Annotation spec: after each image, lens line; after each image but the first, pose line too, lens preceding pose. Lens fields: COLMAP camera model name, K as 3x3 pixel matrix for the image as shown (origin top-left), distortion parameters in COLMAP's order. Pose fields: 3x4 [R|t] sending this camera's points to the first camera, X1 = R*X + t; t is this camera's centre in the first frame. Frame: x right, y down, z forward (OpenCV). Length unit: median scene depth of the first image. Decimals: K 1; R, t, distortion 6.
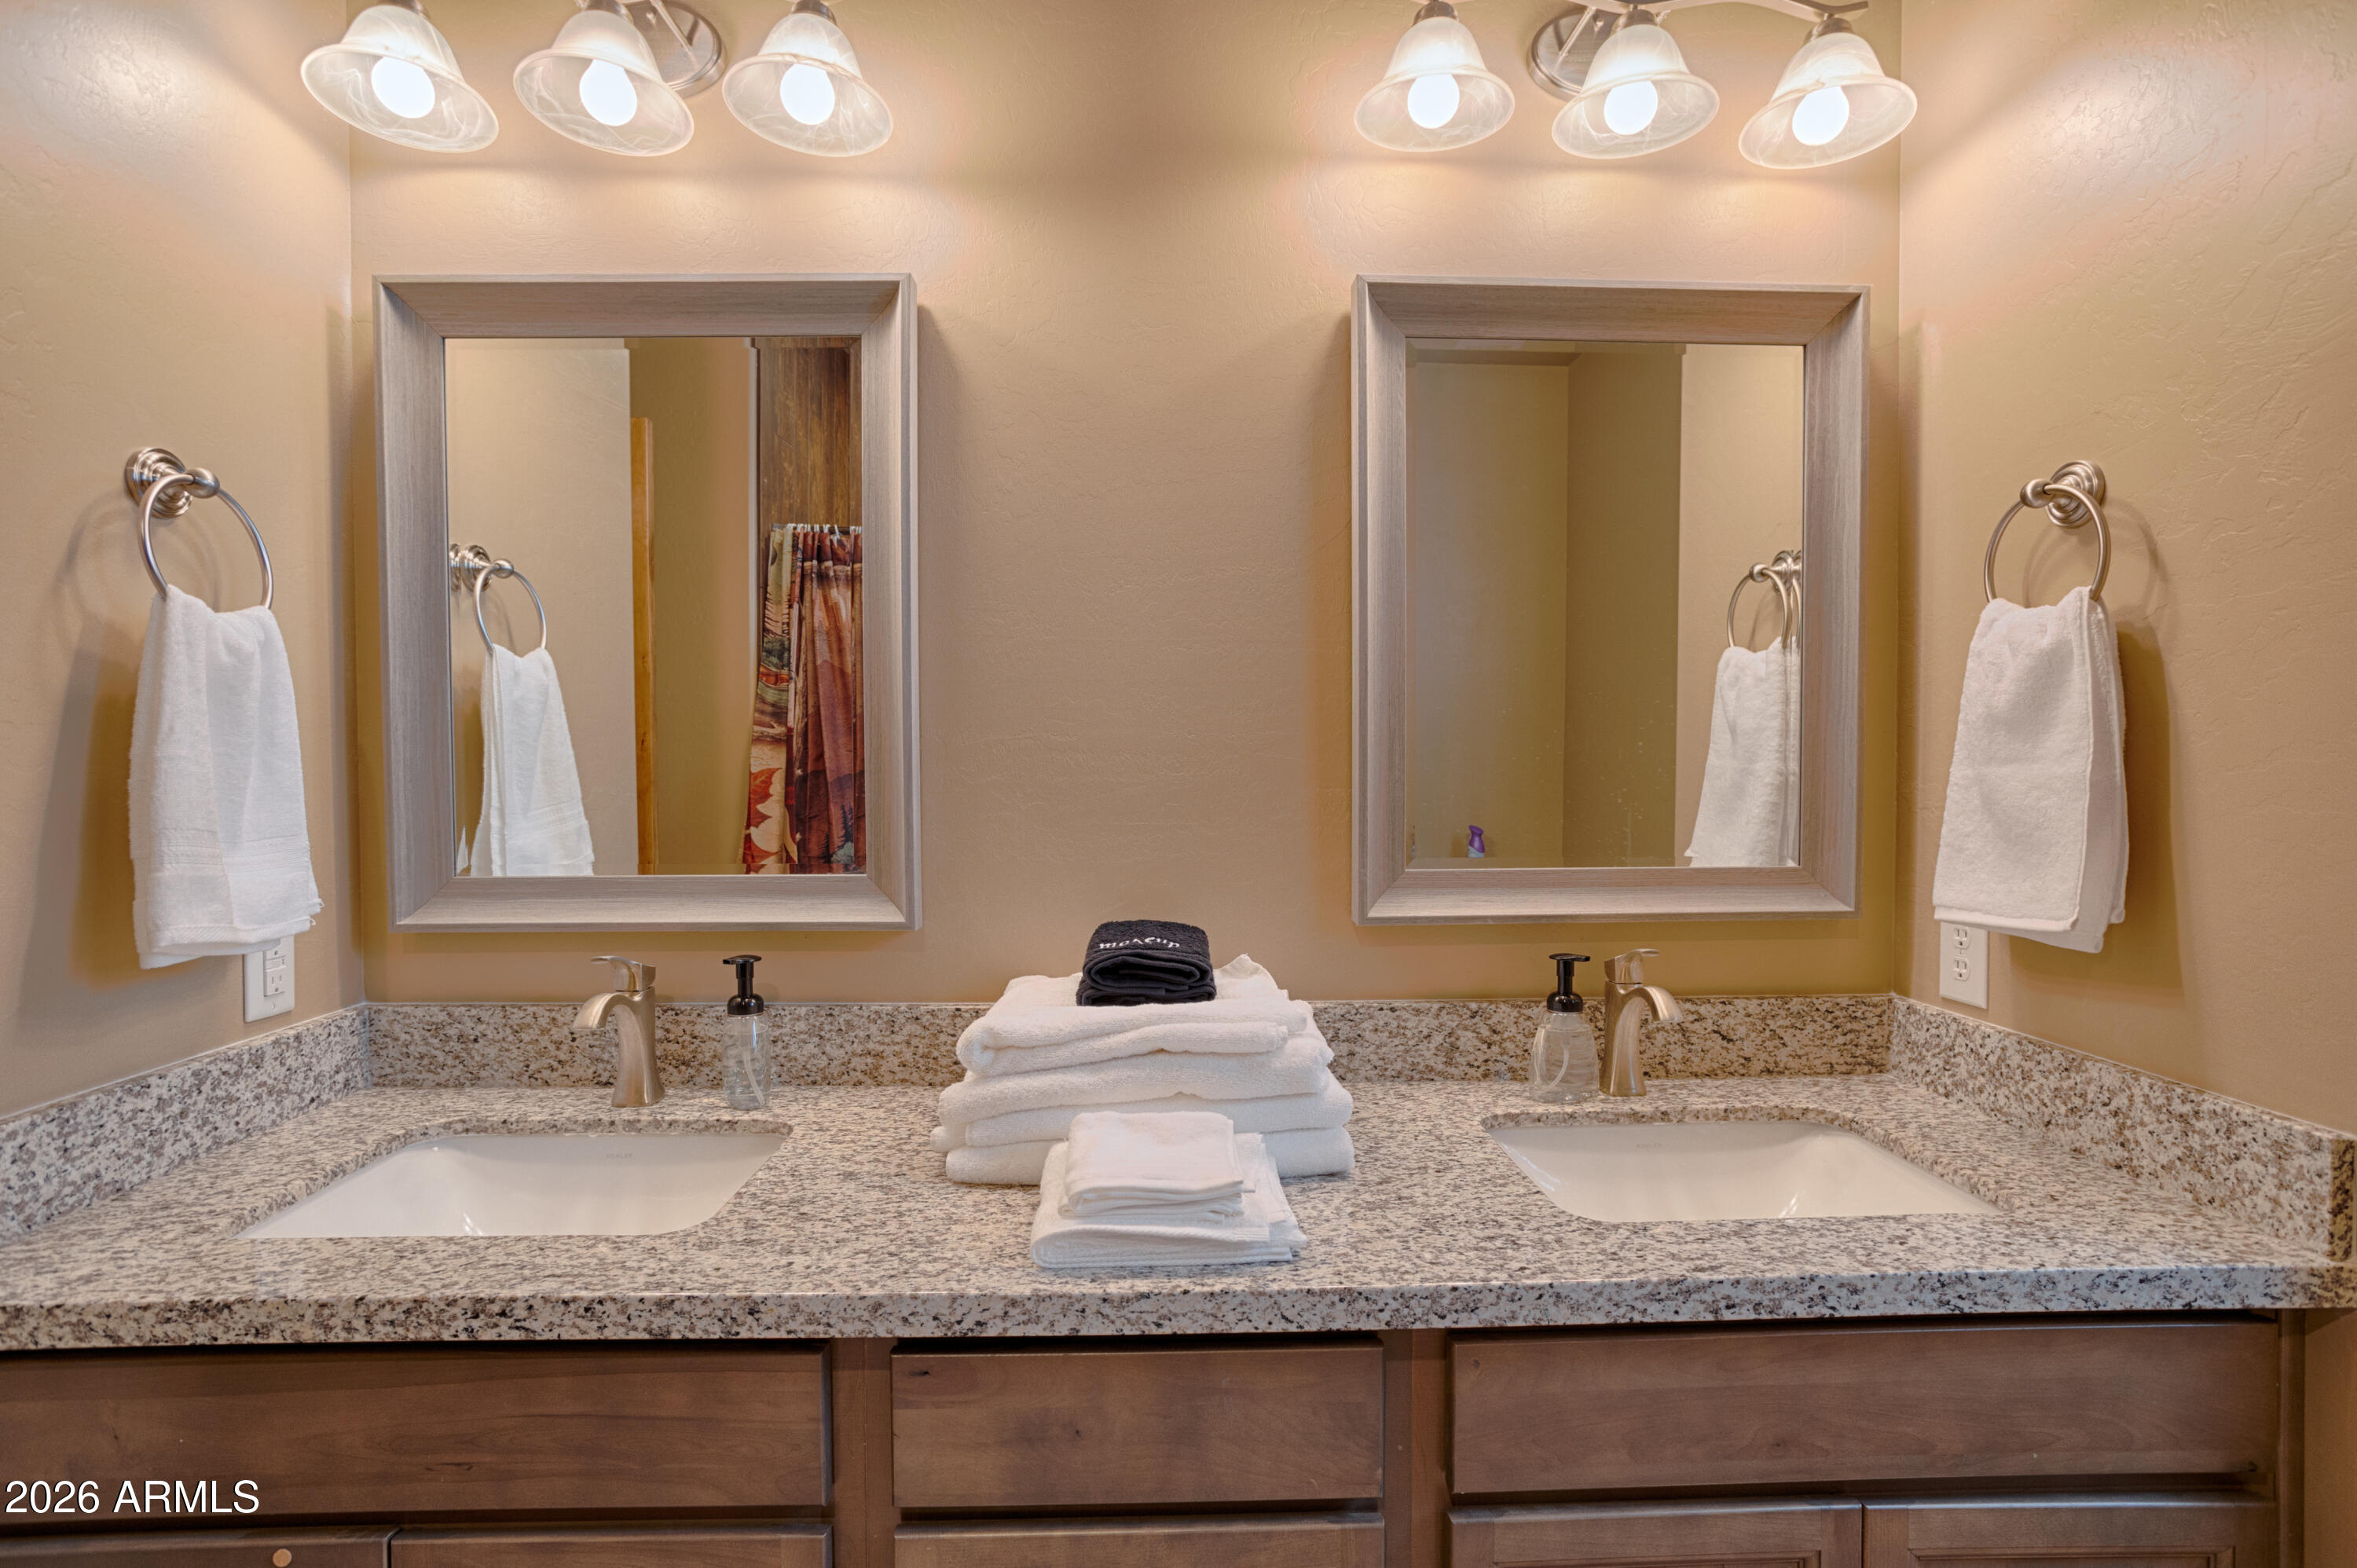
lens RADIAL K [[1140.9, 0, 1167.6], [0, 1140.9, 791.6], [0, 0, 1]] dist [-0.030599, 0.010180]
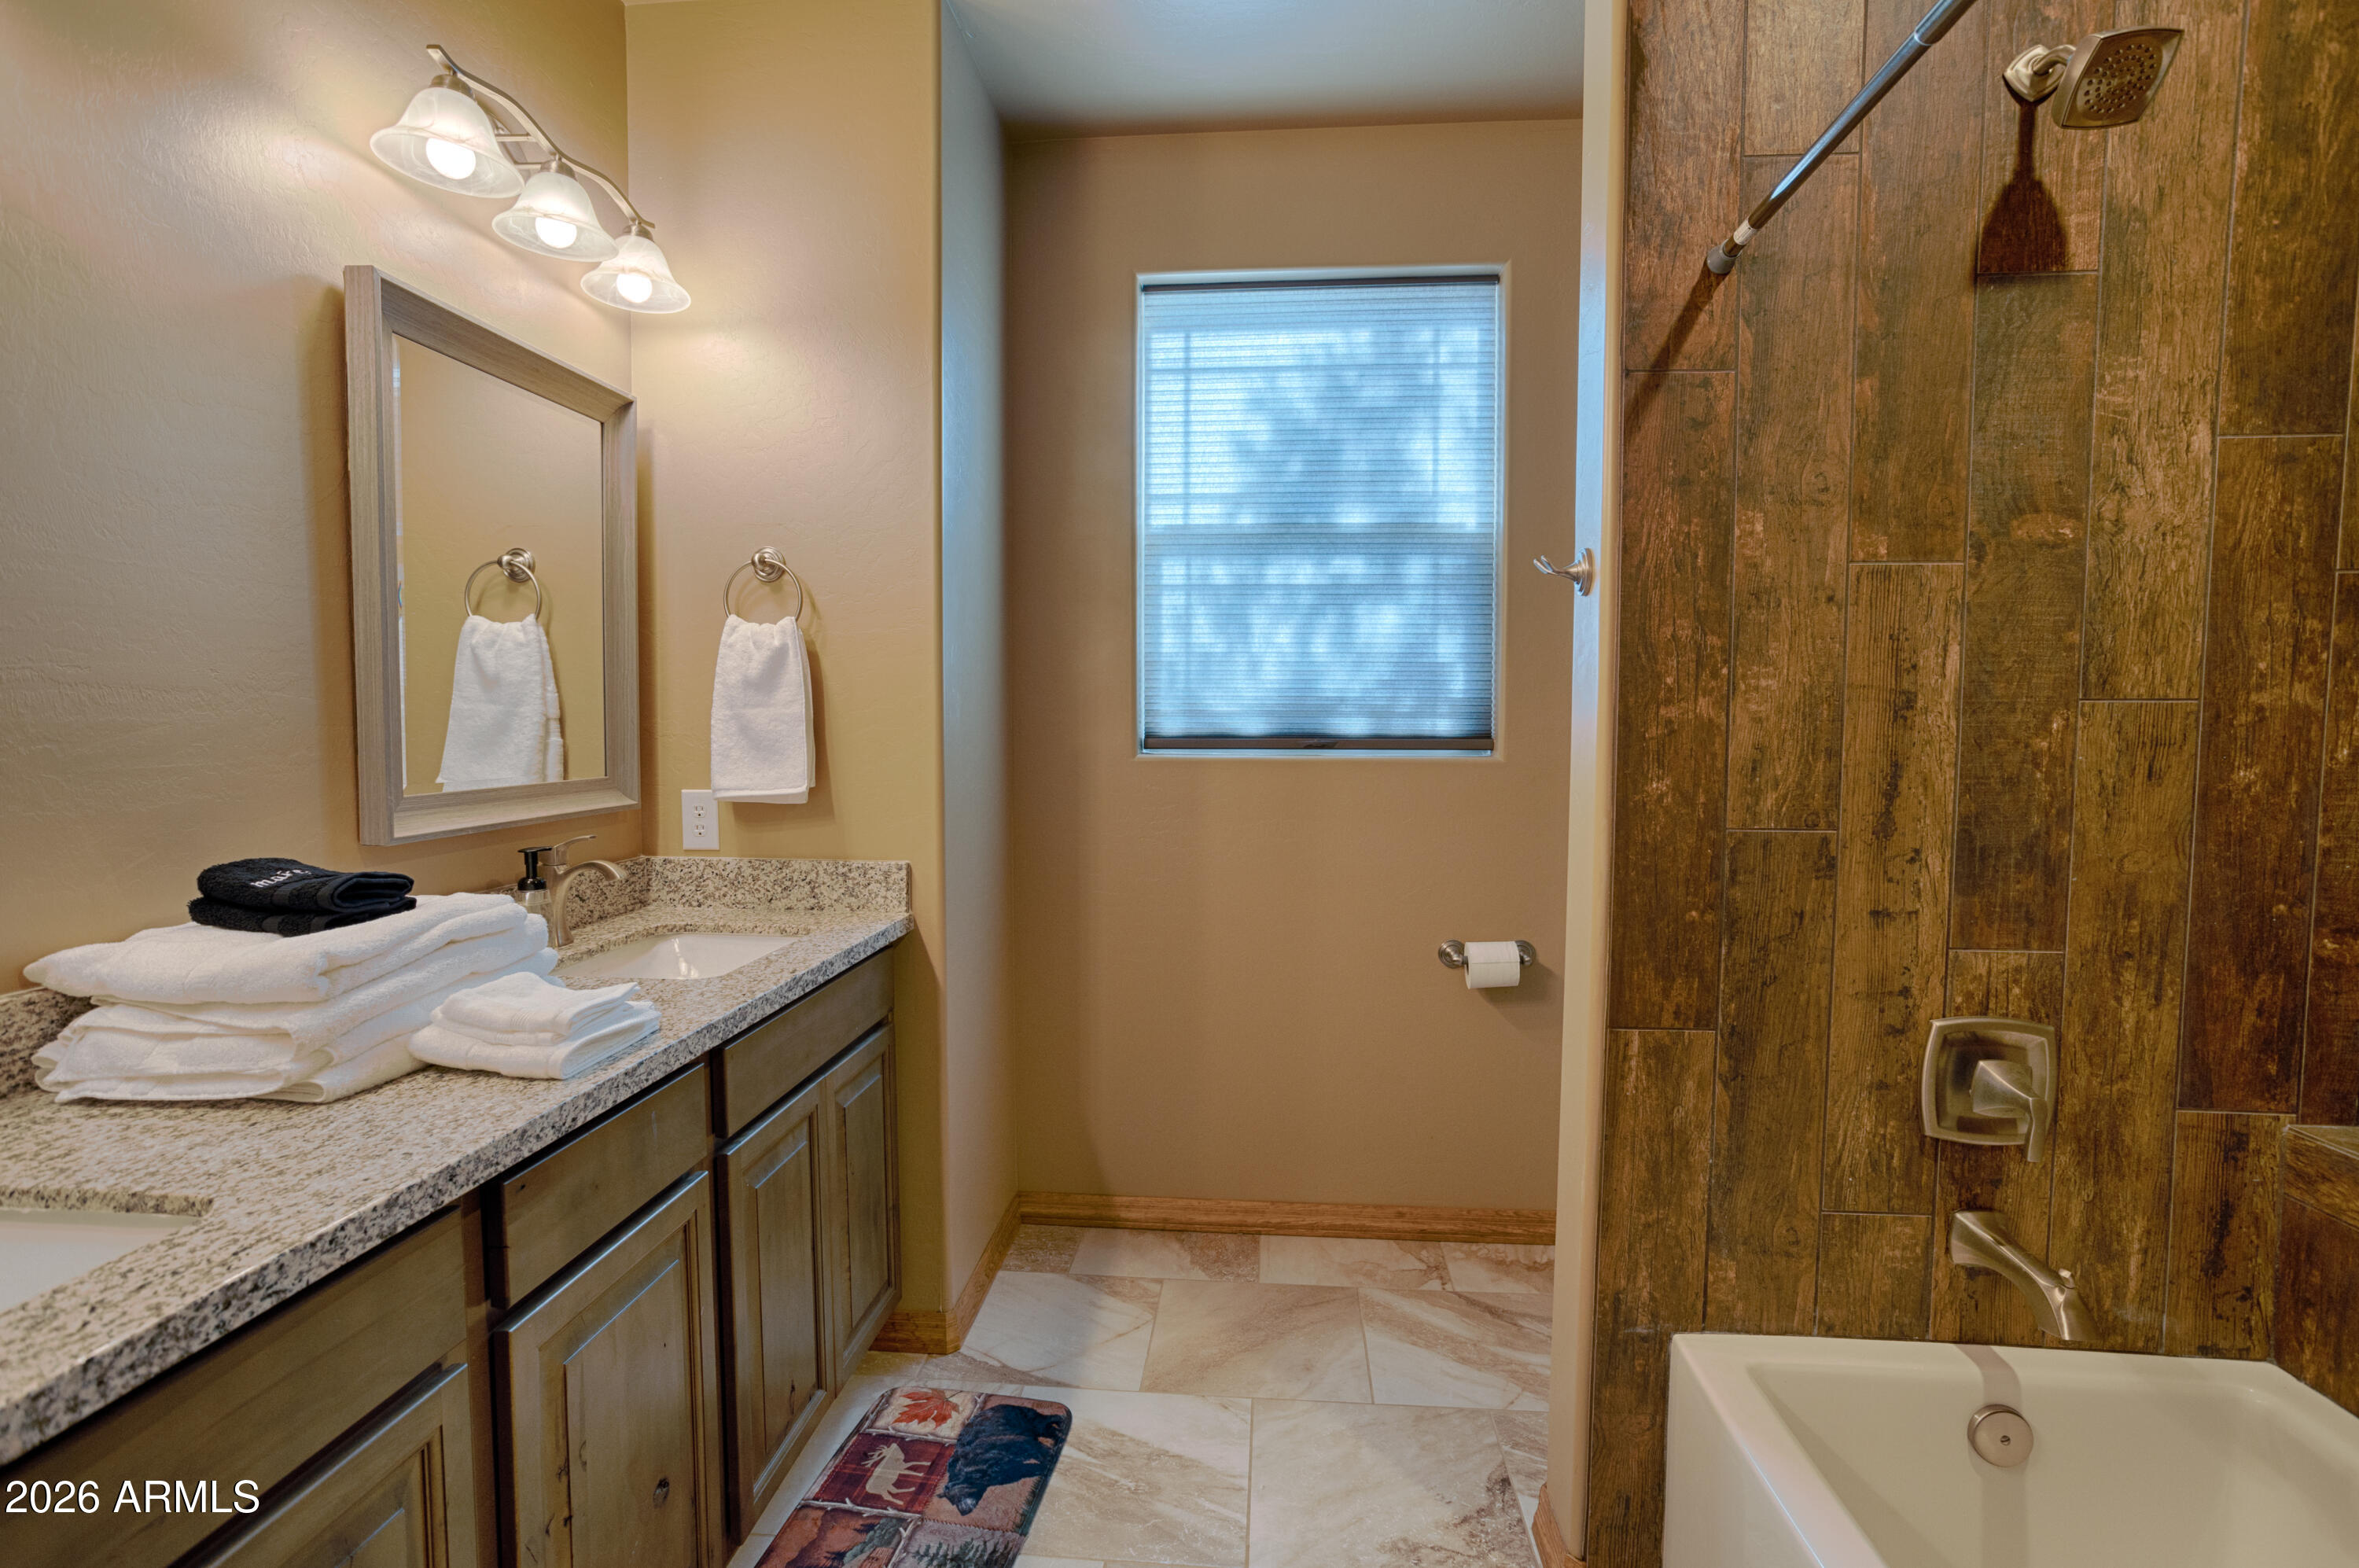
lens RADIAL K [[1142.0, 0, 1199.7], [0, 1142.0, 794.0], [0, 0, 1]] dist [-0.030599, 0.010180]
pose [[0.094679, -0.064795, 0.993397, -1.325038], [0.022645, 0.997762, 0.062921, 0.020076], [-0.995250, 0.016538, 0.095934, 0.129168]]
